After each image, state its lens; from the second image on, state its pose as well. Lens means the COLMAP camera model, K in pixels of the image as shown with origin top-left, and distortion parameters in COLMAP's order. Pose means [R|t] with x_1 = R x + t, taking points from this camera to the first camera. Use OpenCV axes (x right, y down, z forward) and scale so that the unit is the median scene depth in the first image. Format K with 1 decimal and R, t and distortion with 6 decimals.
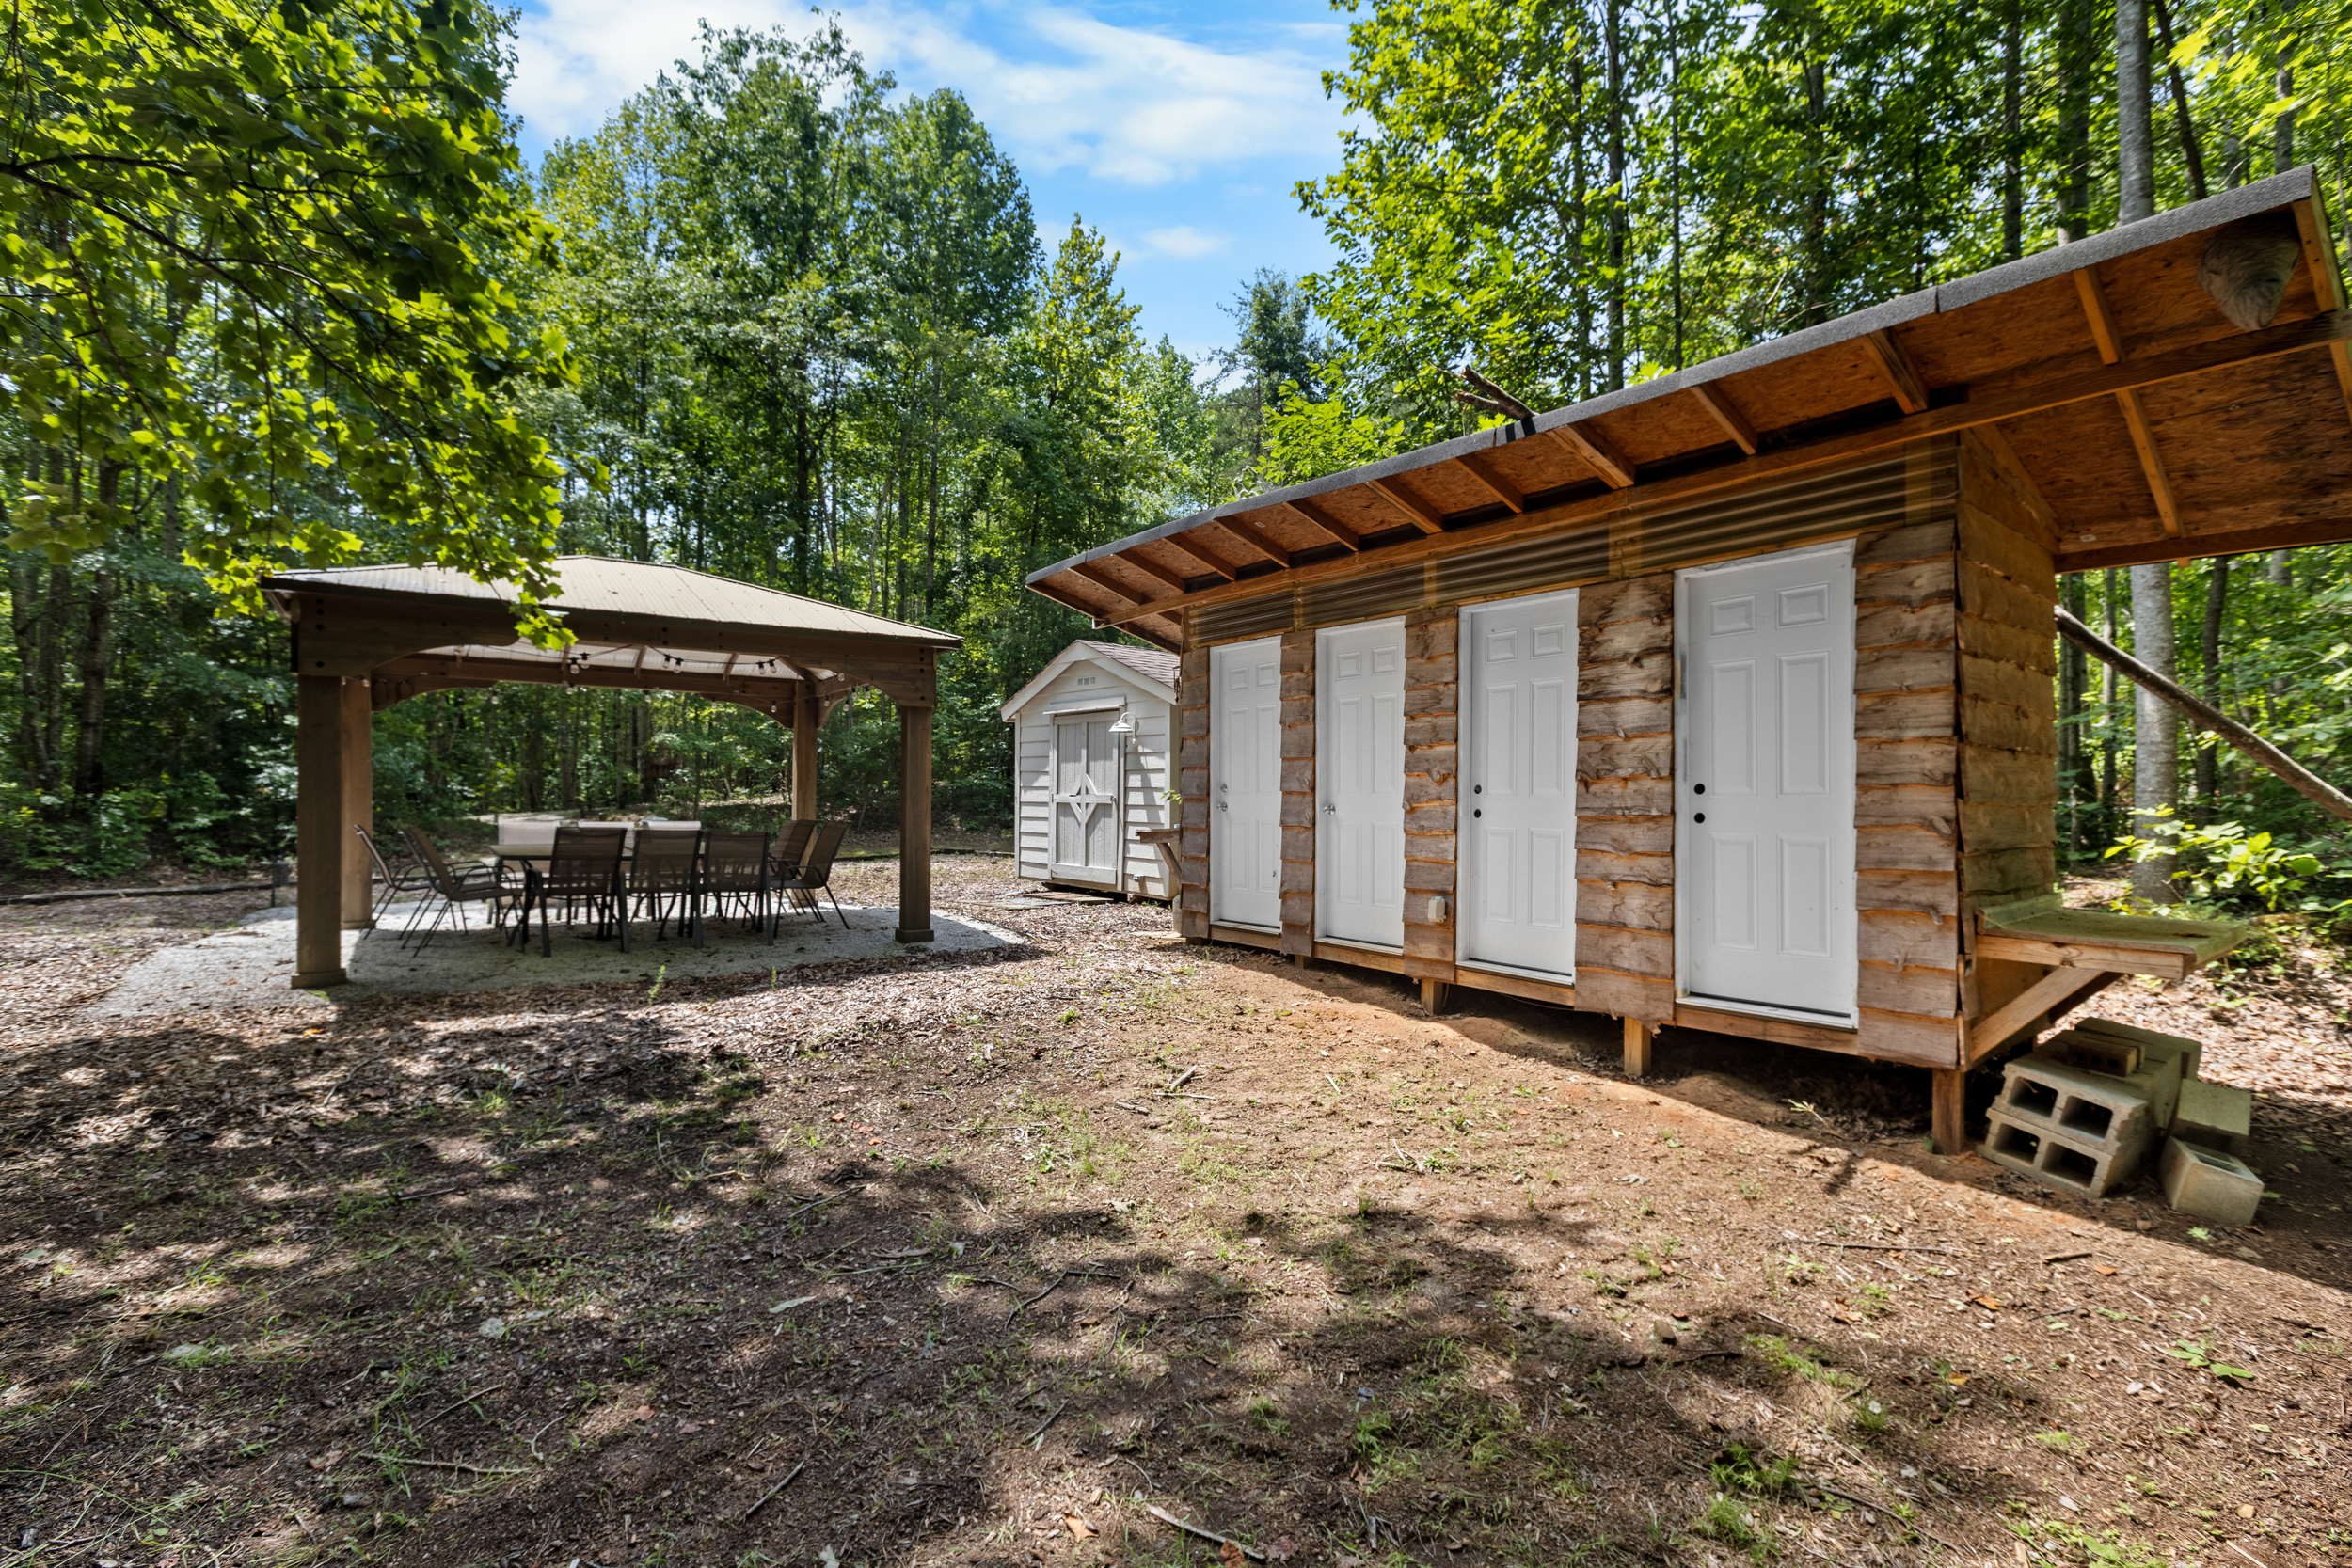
lens RADIAL K [[1081.5, 0, 1176.0], [0, 1081.5, 784.0], [0, 0, 1]] dist [-0.000733, 0.000014]
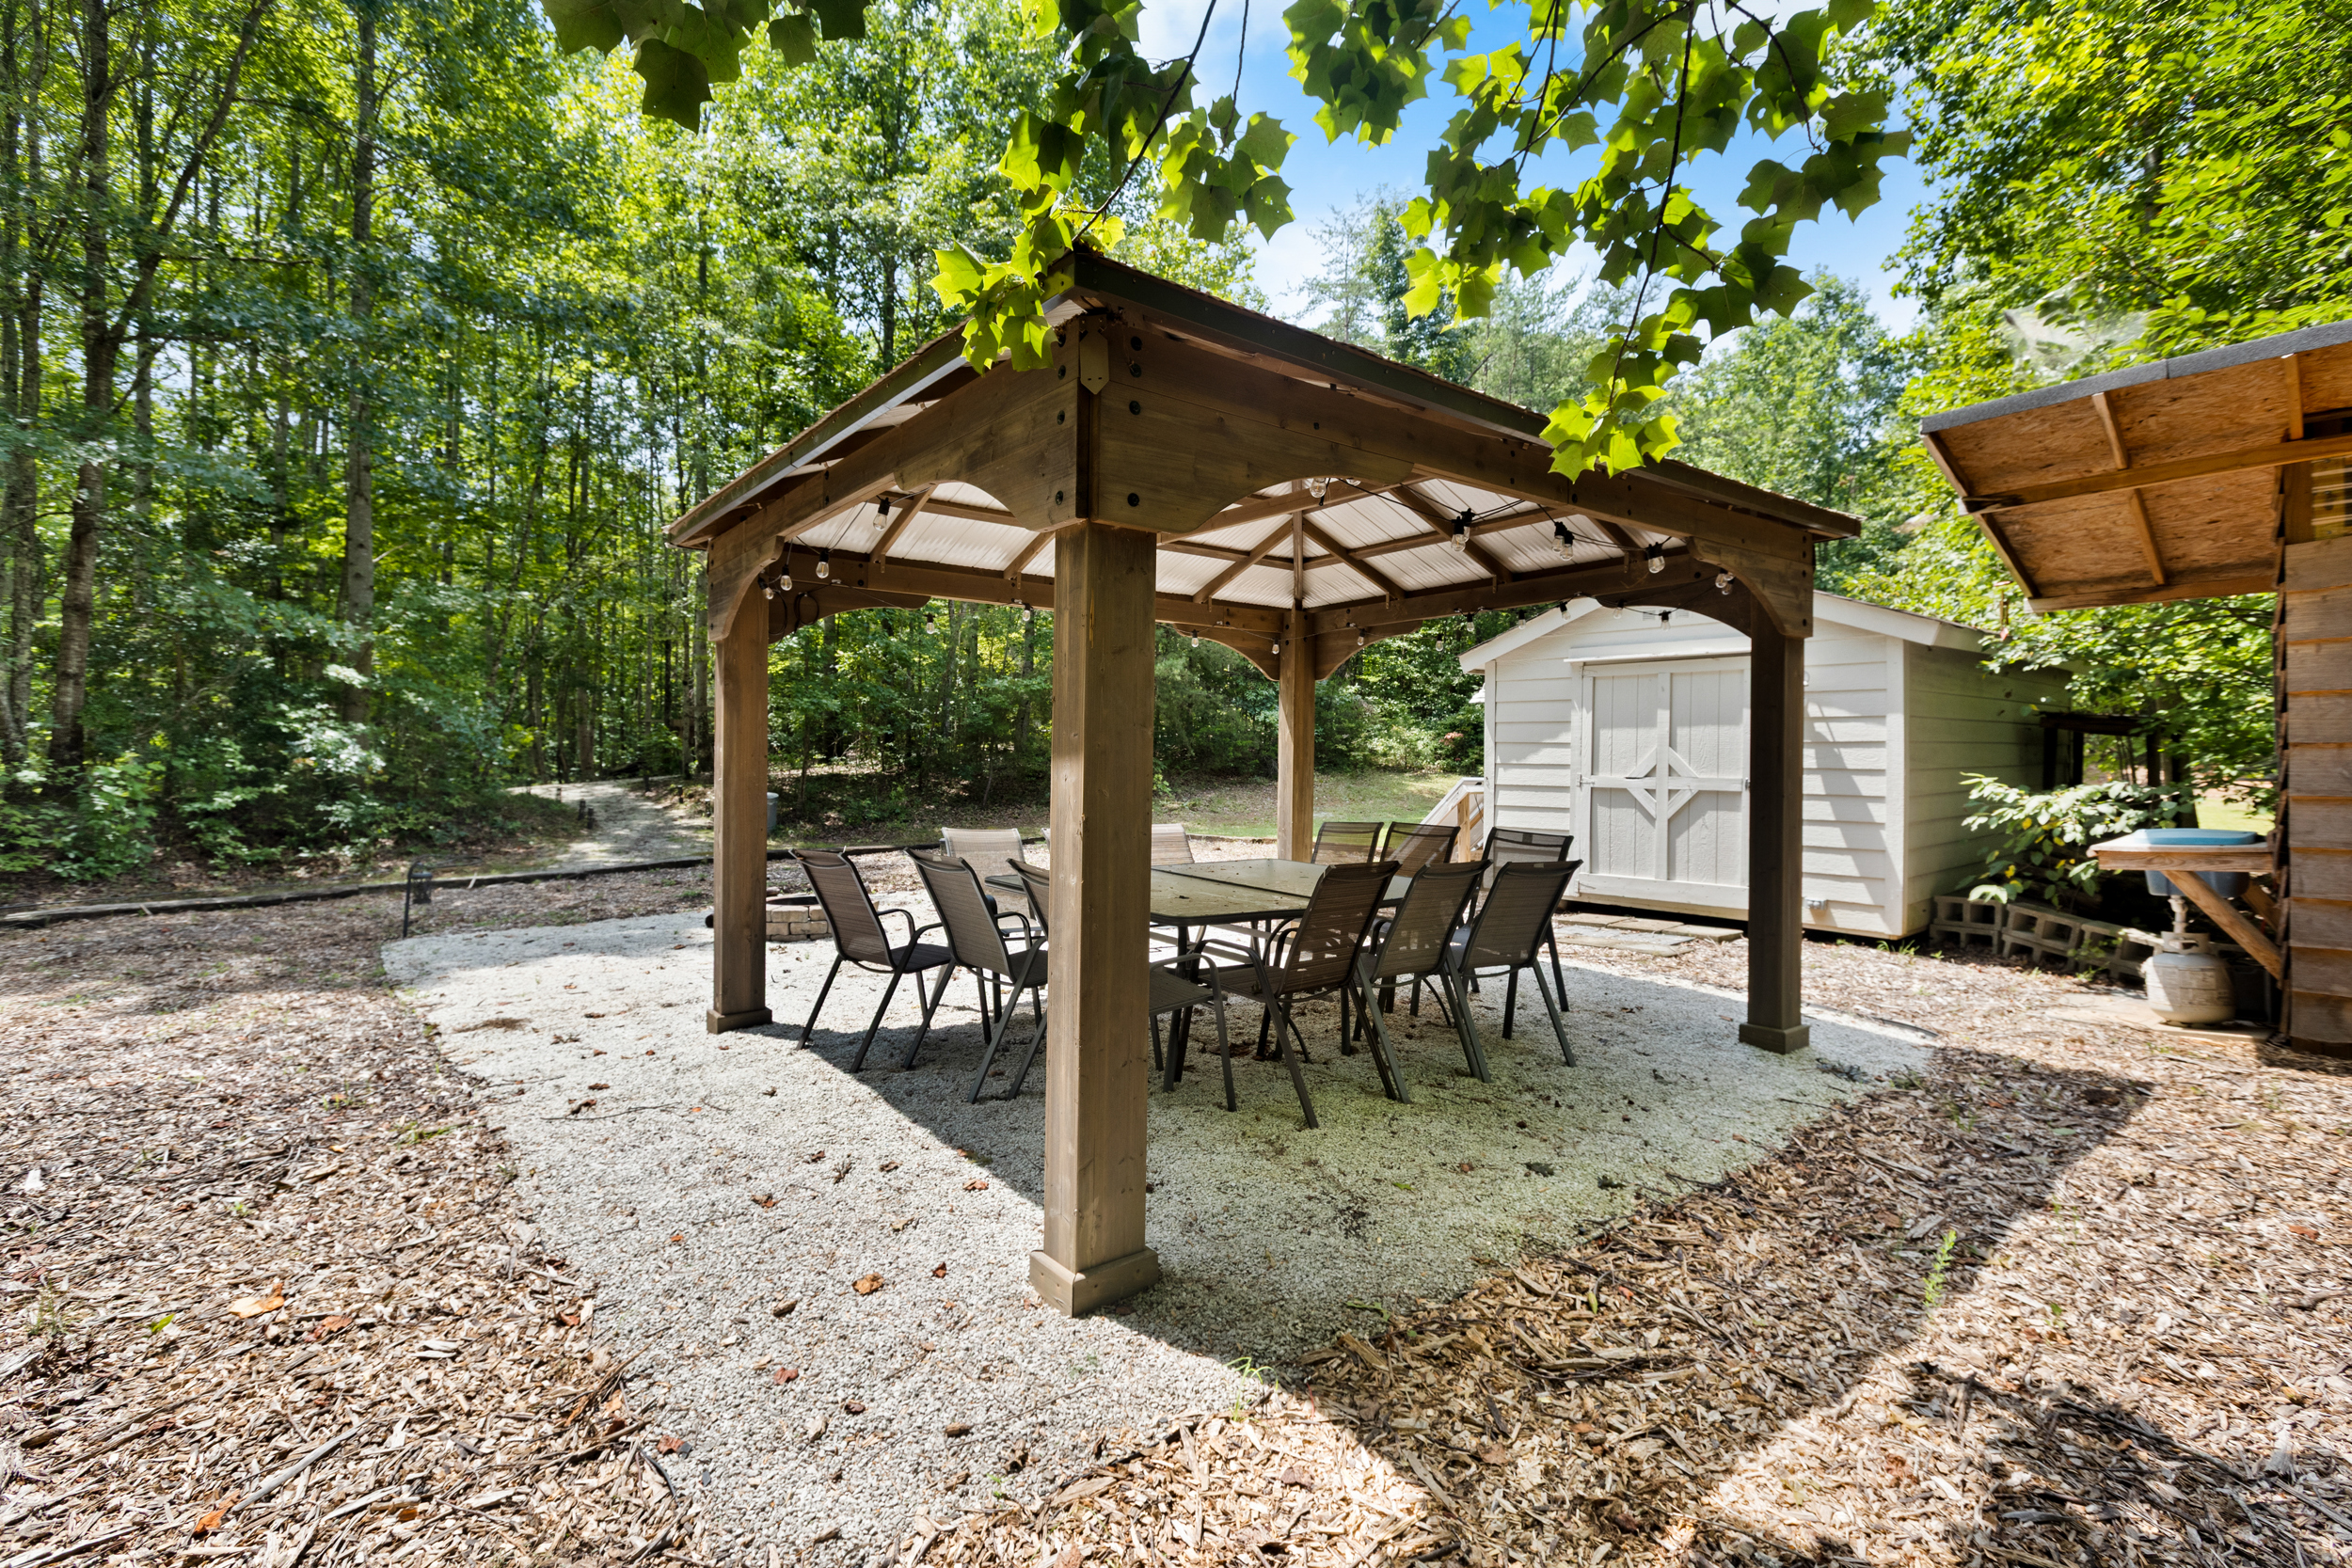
lens RADIAL K [[1056.3, 0, 1177.6], [0, 1056.3, 750.1], [0, 0, 1]] dist [-0.000910, -0.000096]
pose [[0.998277, 0.001685, 0.058660, -0.270872], [-0.001855, 0.999994, 0.002841, -0.005509], [-0.058655, -0.002945, 0.998274, 0.213756]]
